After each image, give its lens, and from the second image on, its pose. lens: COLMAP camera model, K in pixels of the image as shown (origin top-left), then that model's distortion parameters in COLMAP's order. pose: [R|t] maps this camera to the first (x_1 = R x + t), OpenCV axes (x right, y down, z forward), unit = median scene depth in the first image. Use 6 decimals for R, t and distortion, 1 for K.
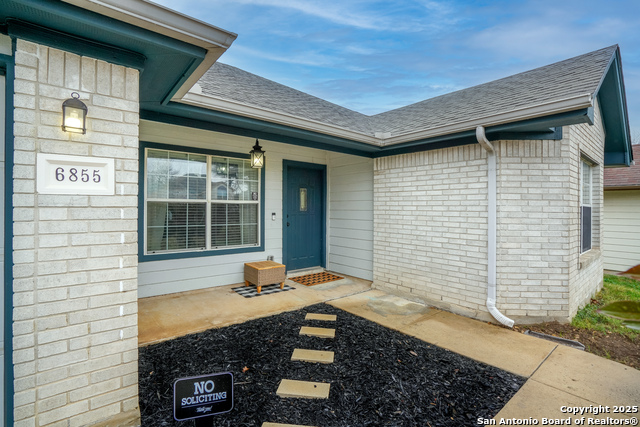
lens RADIAL K [[298.2, 0, 317.5], [0, 298.2, 211.8], [0, 0, 1]] dist [-0.070403, 0.028898]
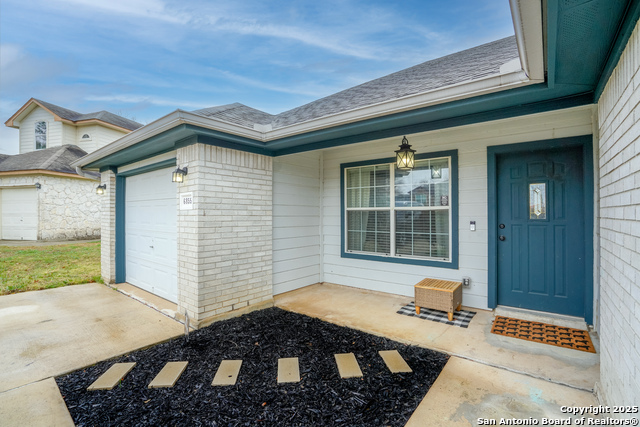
lens RADIAL K [[298.2, 0, 317.5], [0, 298.2, 211.8], [0, 0, 1]] dist [-0.070403, 0.028898]
pose [[0.205182, -0.012609, -0.978643, 0.585332], [-0.004746, 0.999892, -0.013878, -0.009323], [0.978712, 0.007492, 0.205100, 0.545151]]
